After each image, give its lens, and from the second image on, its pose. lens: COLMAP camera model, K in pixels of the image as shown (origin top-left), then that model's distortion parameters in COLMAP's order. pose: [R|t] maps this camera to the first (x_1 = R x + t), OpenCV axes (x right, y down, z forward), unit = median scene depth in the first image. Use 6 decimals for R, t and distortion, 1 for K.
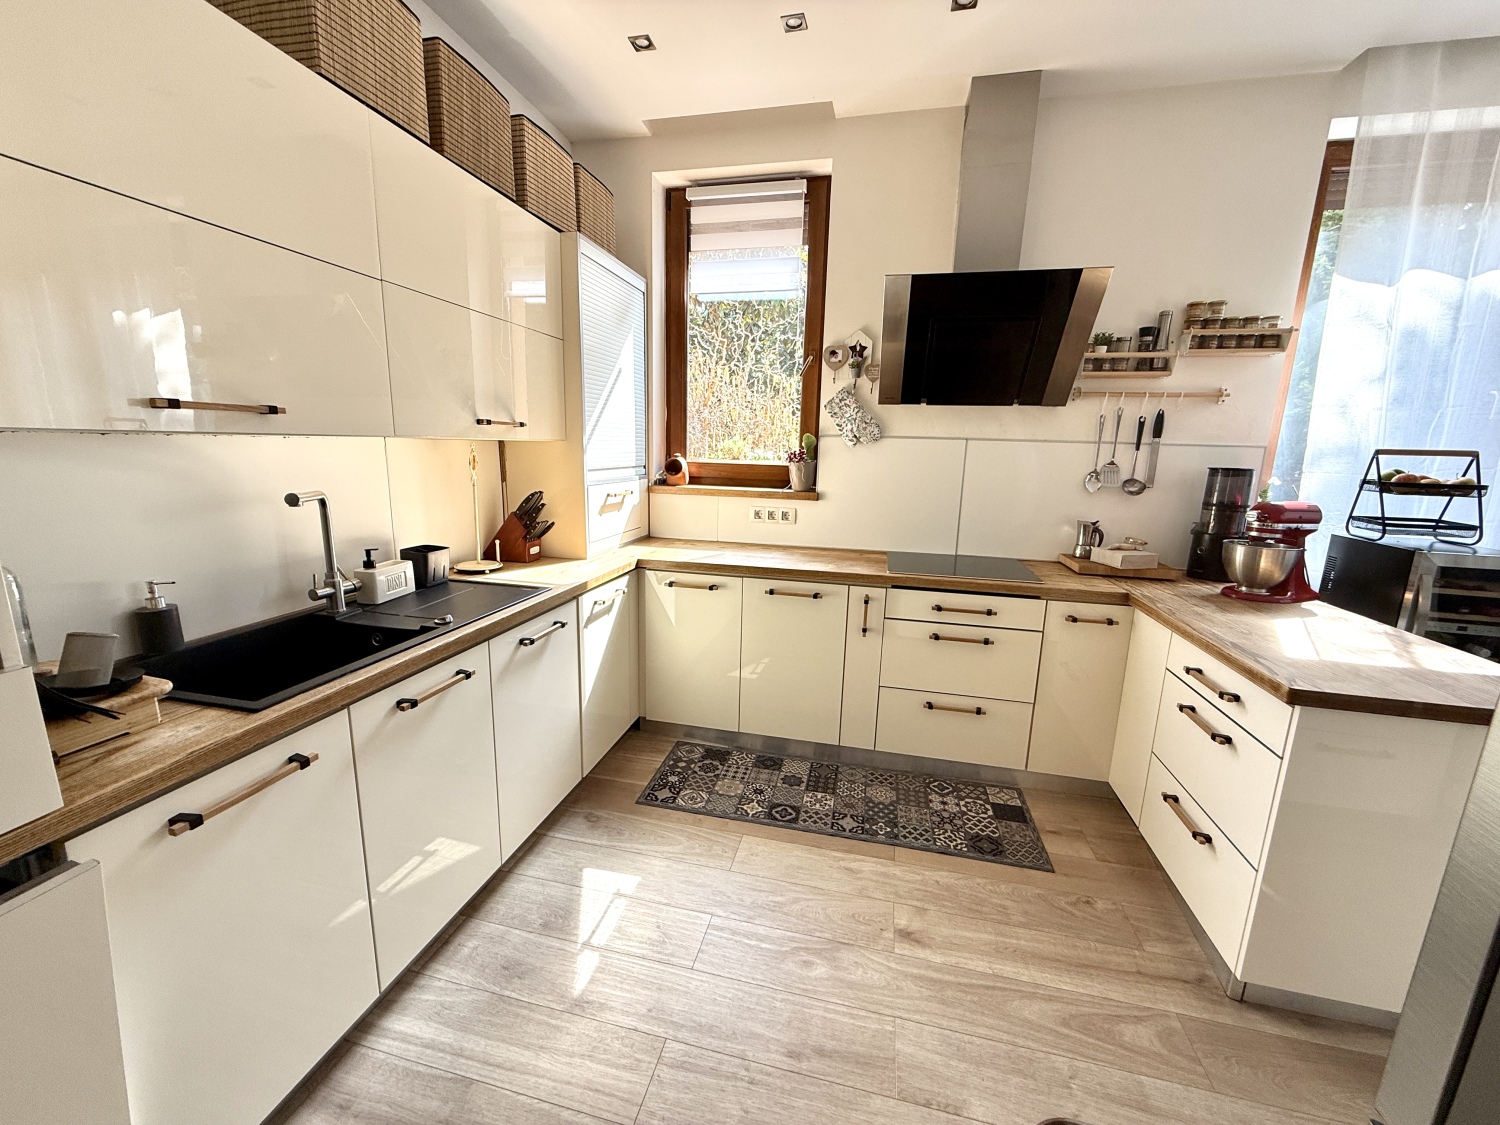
lens RADIAL K [[596.7, 0, 749.6], [0, 596.7, 561.3], [0, 0, 1]] dist [0.001688, 0.000021]
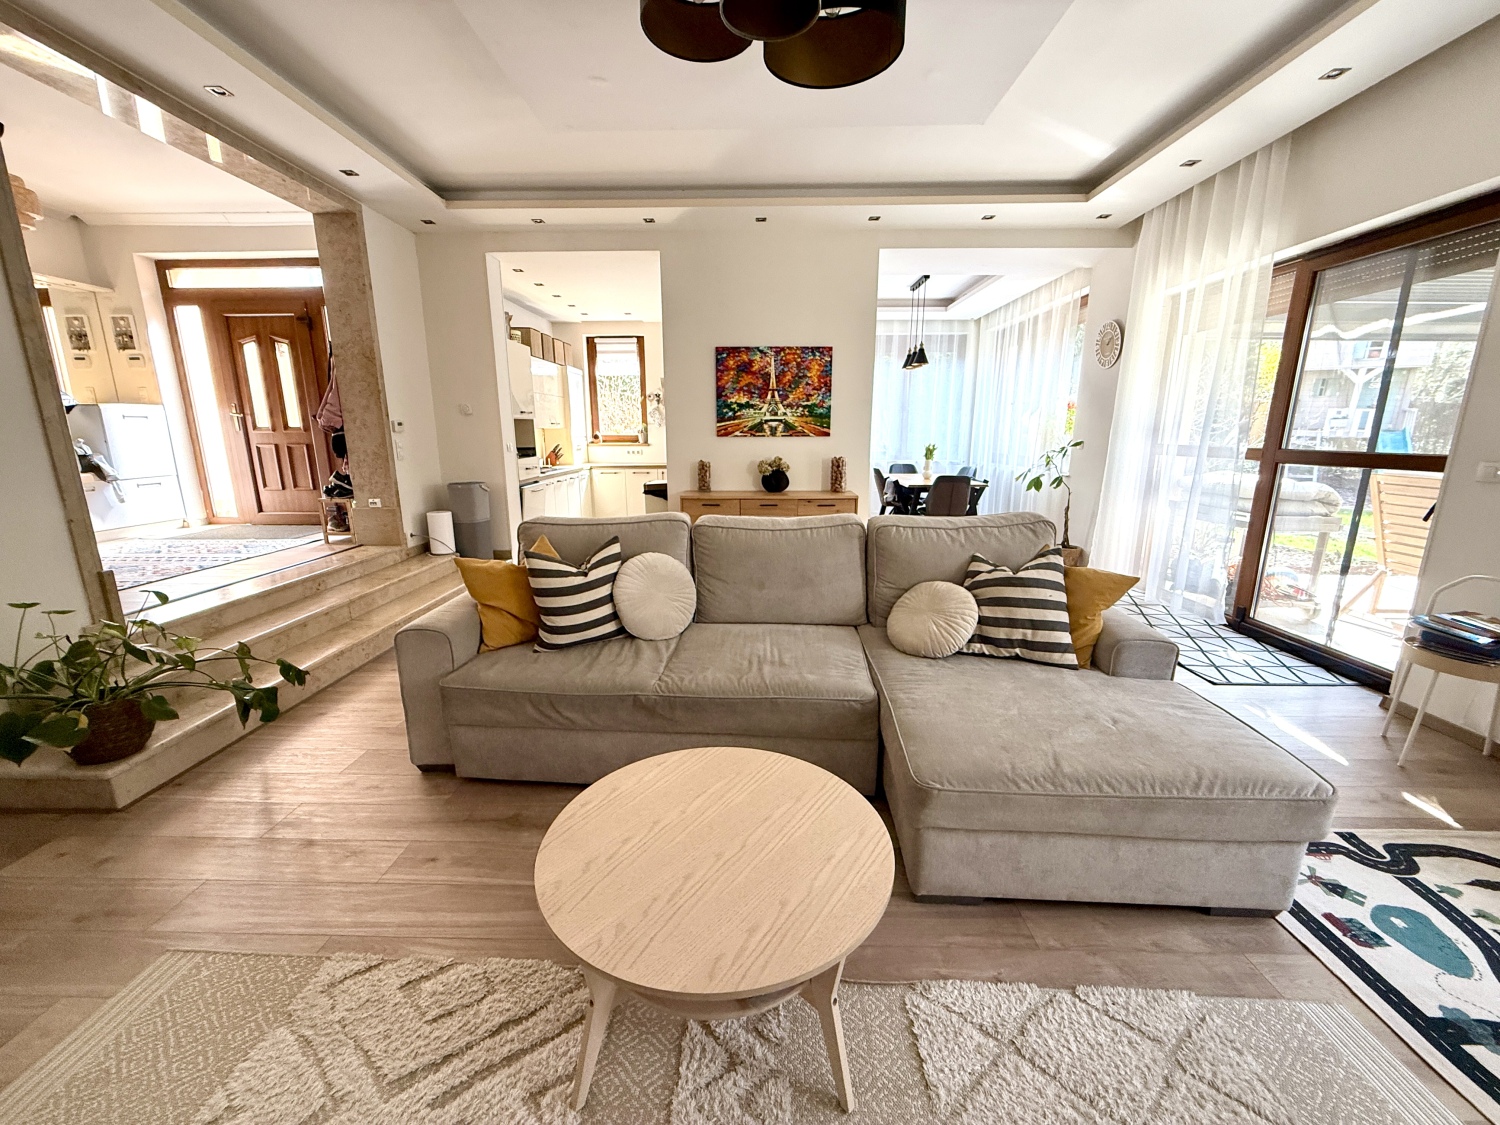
lens RADIAL K [[596.7, 0, 749.4], [0, 596.7, 568.3], [0, 0, 1]] dist [0.001688, 0.000021]
pose [[0.975608, -0.073961, 0.206683, -0.053542], [0.068627, 0.997101, 0.032870, 0.424270], [-0.208515, -0.017884, 0.977856, -1.933037]]
